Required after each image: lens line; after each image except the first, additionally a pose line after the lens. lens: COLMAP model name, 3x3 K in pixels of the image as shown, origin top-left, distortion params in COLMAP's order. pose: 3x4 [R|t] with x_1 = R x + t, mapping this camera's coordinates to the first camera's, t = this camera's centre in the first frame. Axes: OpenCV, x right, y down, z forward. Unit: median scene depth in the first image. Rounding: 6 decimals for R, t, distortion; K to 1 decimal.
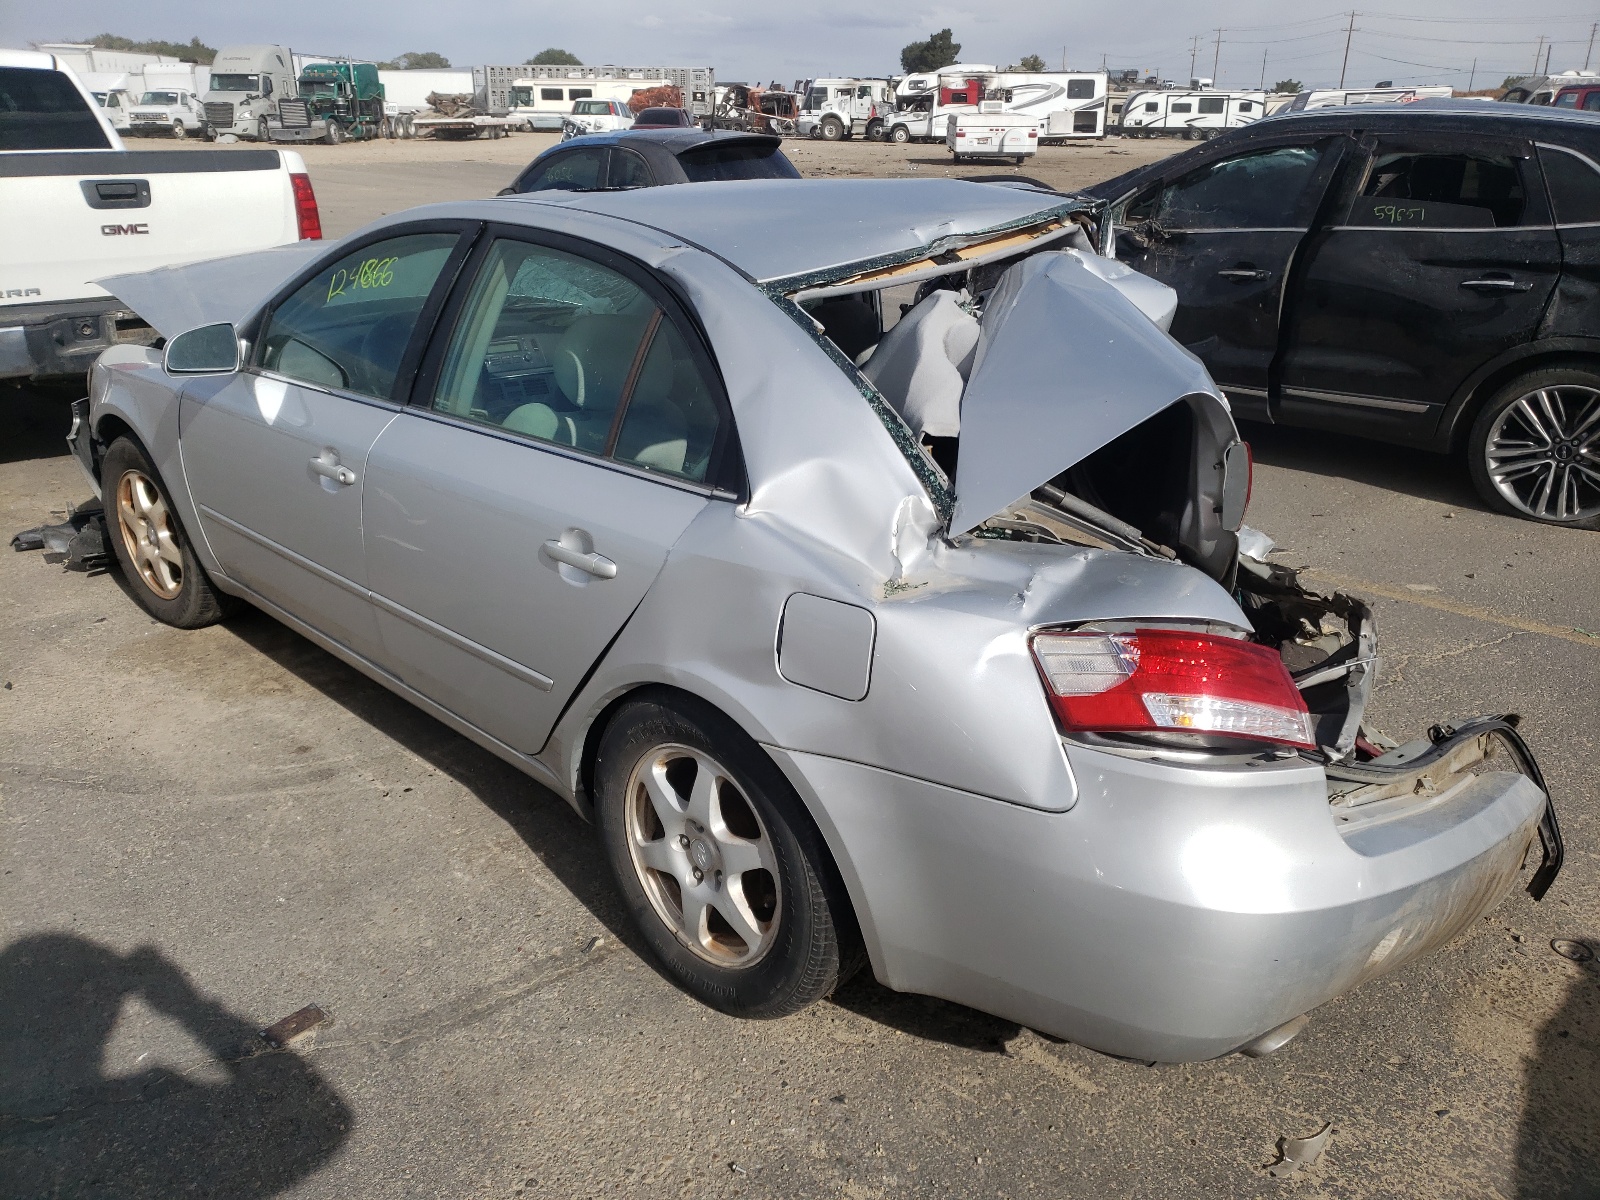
lens RADIAL K [[1199.2, 0, 800.0], [0, 1199.2, 600.0], [0, 0, 1]] dist [0.001085, 0.000458]
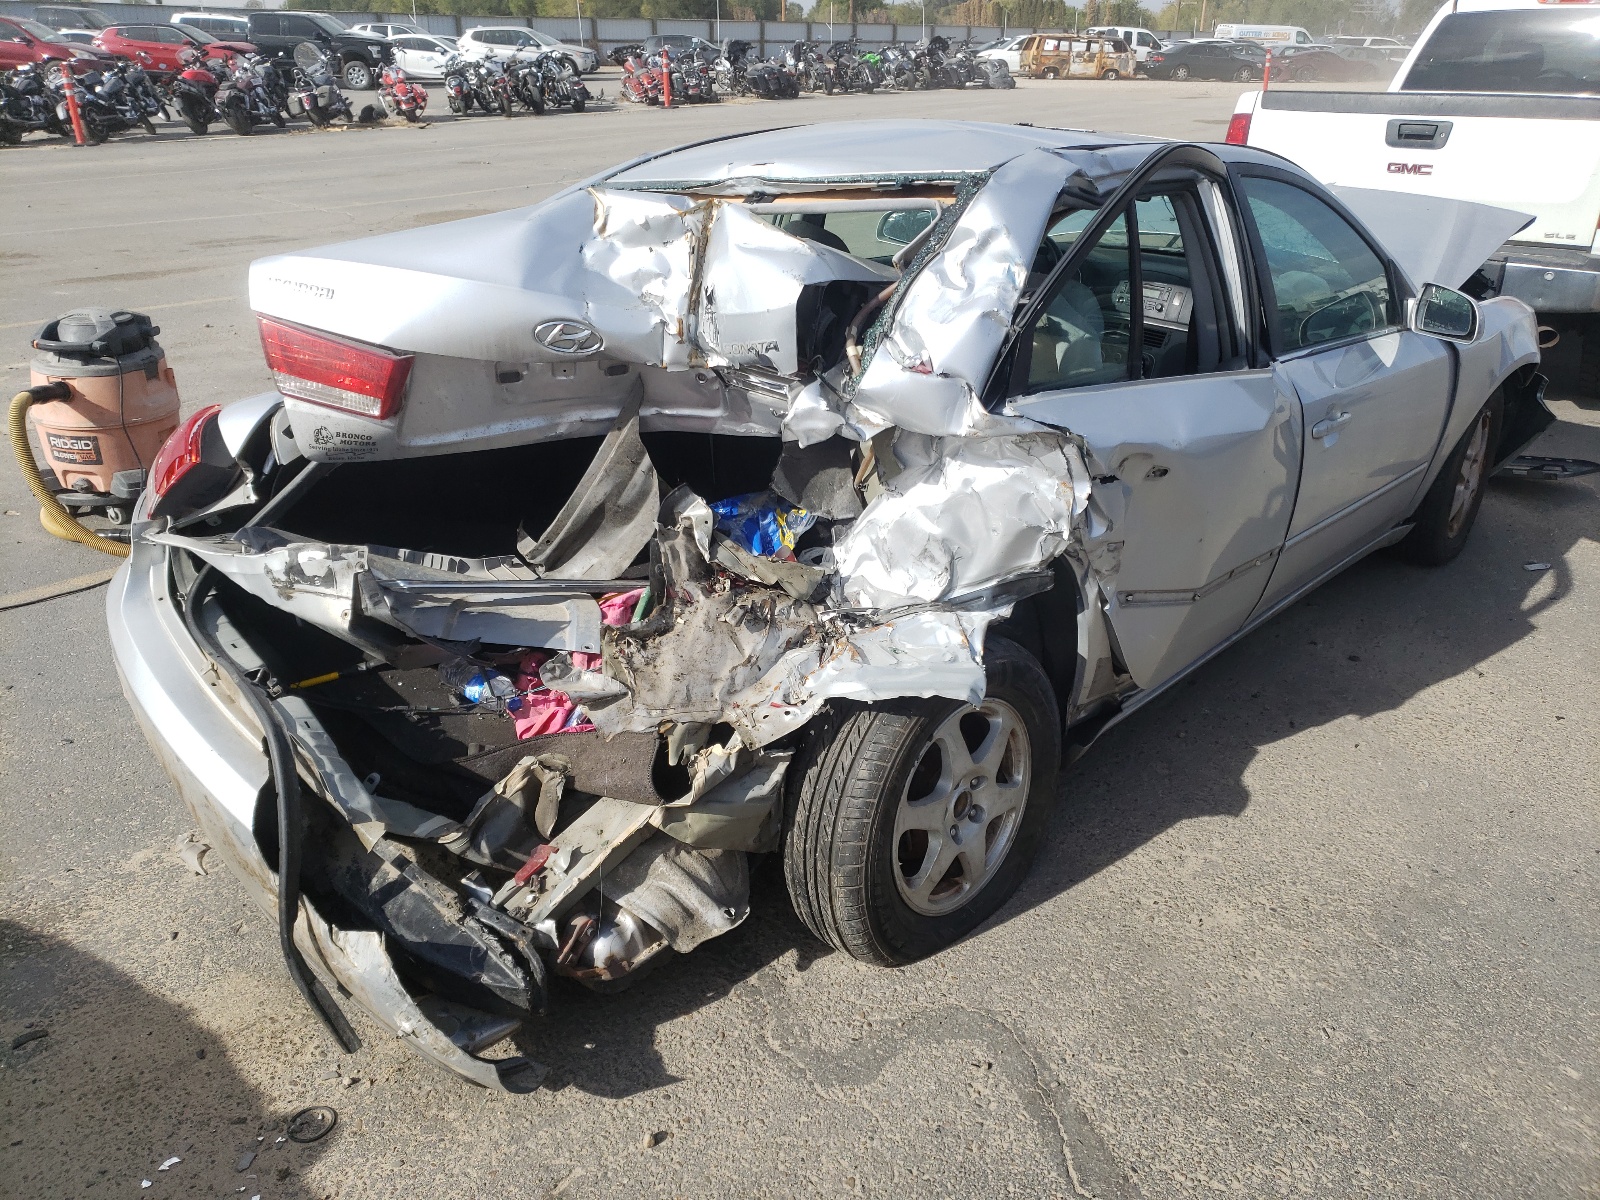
lens RADIAL K [[1224.2, 0, 800.0], [0, 1224.2, 600.0], [0, 0, 1]] dist [-0.005467, -0.003534]
pose [[0.028634, 0.389886, -0.920418, 0.546919], [-0.371030, 0.859159, 0.352394, -0.167516], [0.928179, 0.331413, 0.169261, 0.463189]]
